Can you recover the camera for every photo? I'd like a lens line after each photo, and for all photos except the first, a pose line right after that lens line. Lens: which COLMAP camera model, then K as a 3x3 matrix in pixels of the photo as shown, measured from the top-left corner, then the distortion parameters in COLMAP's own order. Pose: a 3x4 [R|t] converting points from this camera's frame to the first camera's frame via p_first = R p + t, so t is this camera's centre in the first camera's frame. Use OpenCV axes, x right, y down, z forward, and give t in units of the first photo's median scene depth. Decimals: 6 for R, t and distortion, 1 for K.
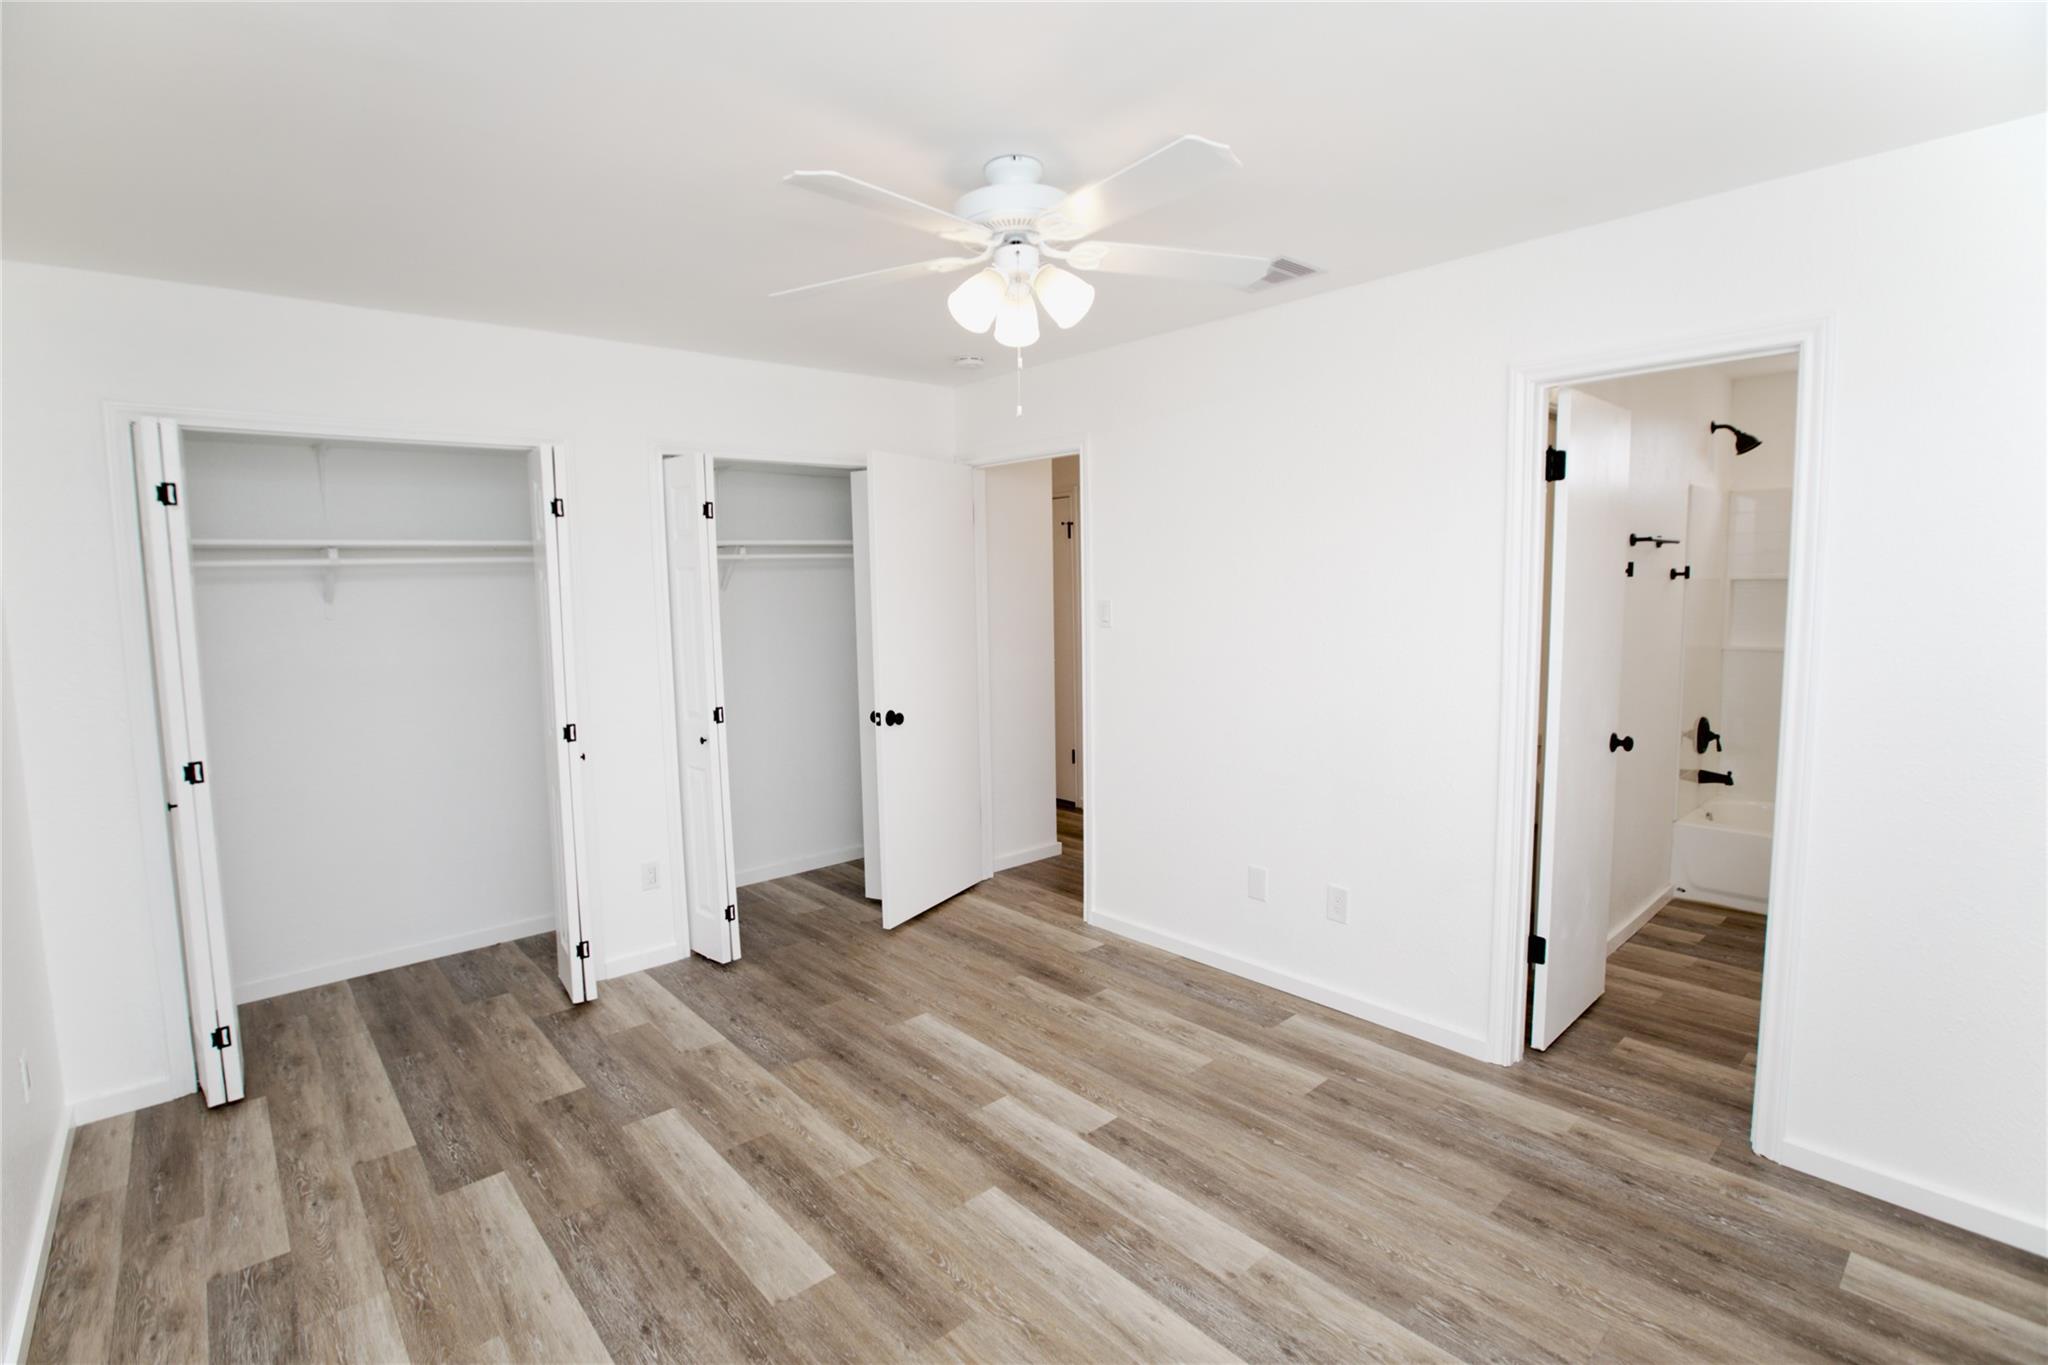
lens RADIAL K [[933.8, 0, 1023.3], [0, 933.8, 679.6], [0, 0, 1]] dist [-0.020566, -0.000285]
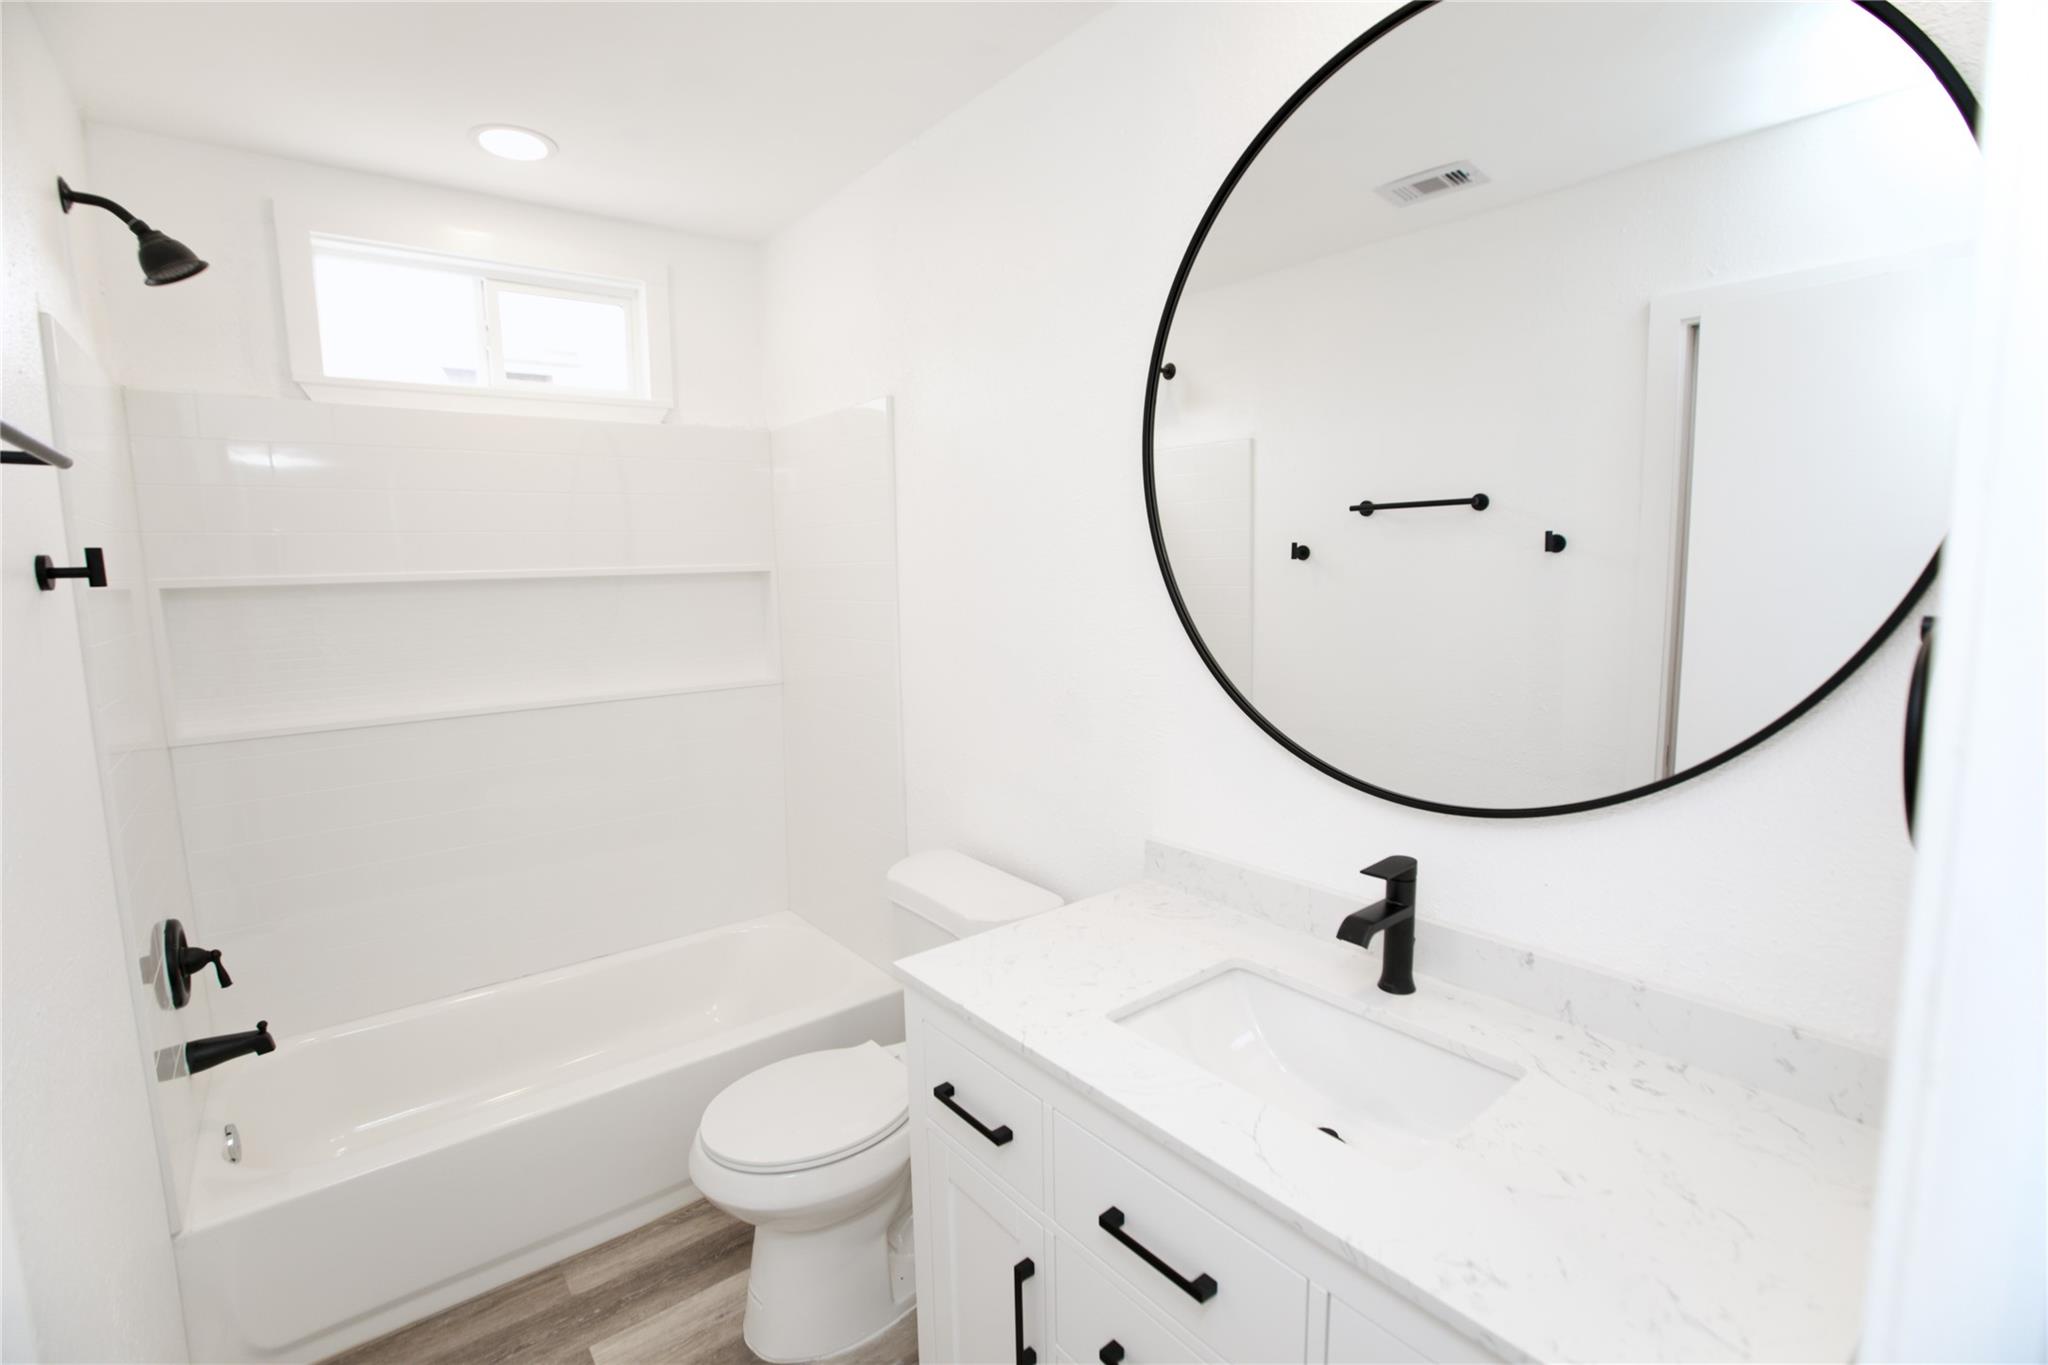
lens RADIAL K [[933.8, 0, 1023.2], [0, 933.8, 689.4], [0, 0, 1]] dist [-0.020566, -0.000285]
pose [[0.079689, -0.106555, 0.991108, 0.386232], [0.125502, 0.987431, 0.096068, -0.058242], [-0.988888, 0.116731, 0.092060, 0.597194]]
